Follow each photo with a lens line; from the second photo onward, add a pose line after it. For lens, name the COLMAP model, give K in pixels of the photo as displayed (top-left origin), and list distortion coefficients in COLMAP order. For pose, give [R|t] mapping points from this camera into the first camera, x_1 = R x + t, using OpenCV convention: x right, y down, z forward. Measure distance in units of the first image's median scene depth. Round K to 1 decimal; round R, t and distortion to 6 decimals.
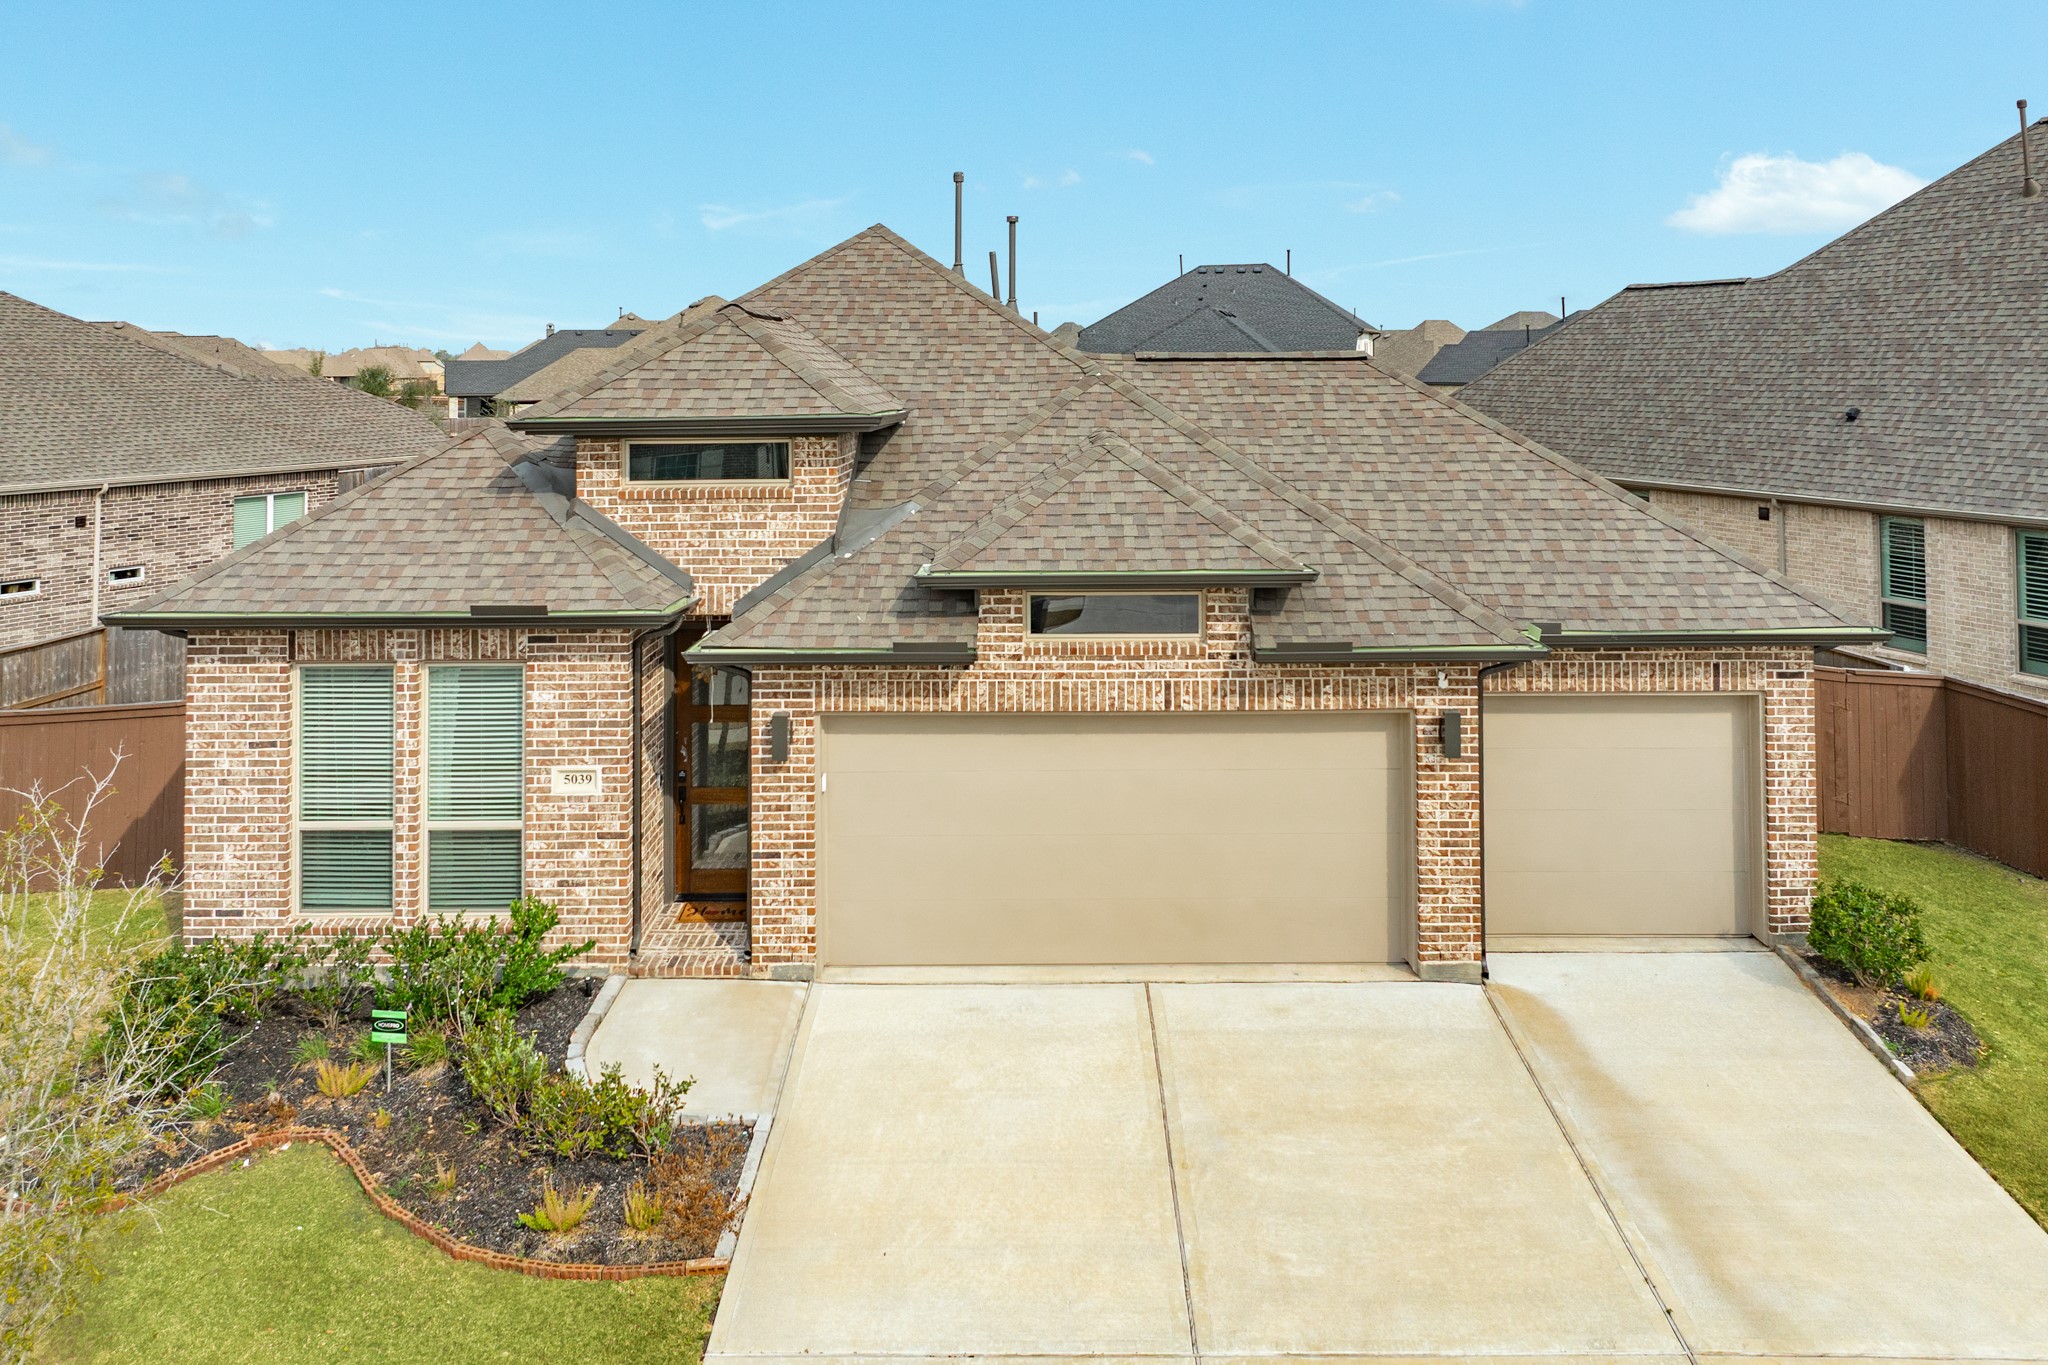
lens RADIAL K [[1569.9, 0, 1034.4], [0, 1569.9, 348.3], [0, 0, 1]] dist [0.008715, -0.027391]
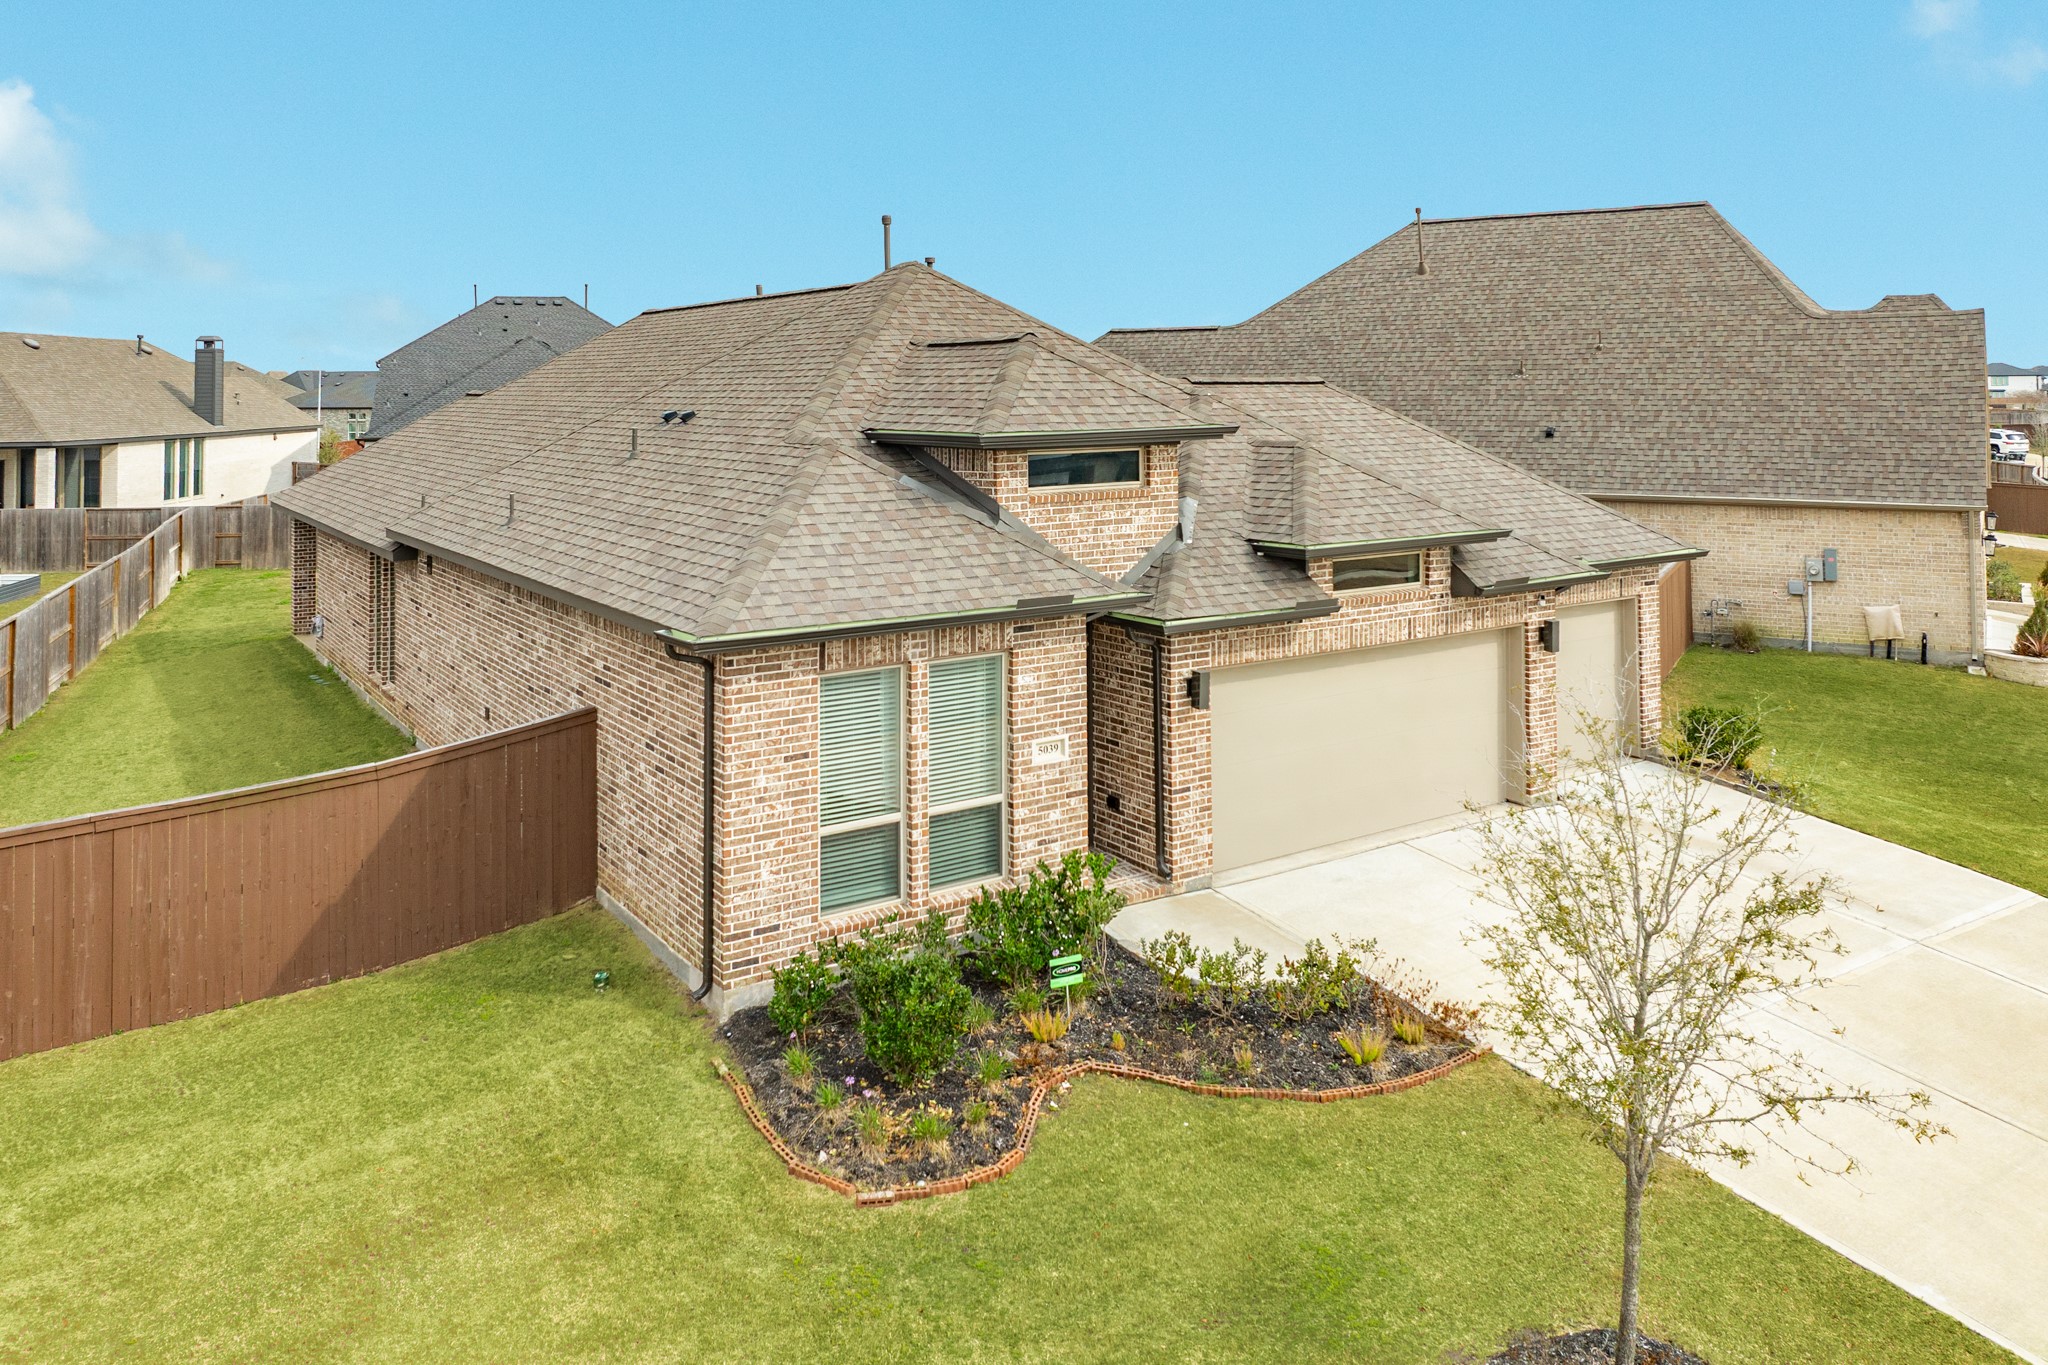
lens RADIAL K [[1508.7, 0, 1021.6], [0, 1508.7, 381.1], [0, 0, 1]] dist [0.005956, -0.000392]
pose [[0.826877, 0.002697, 0.562377, -0.922157], [-0.002317, 0.999996, -0.001389, 0.009667], [-0.562379, -0.000155, 0.826880, 0.108484]]
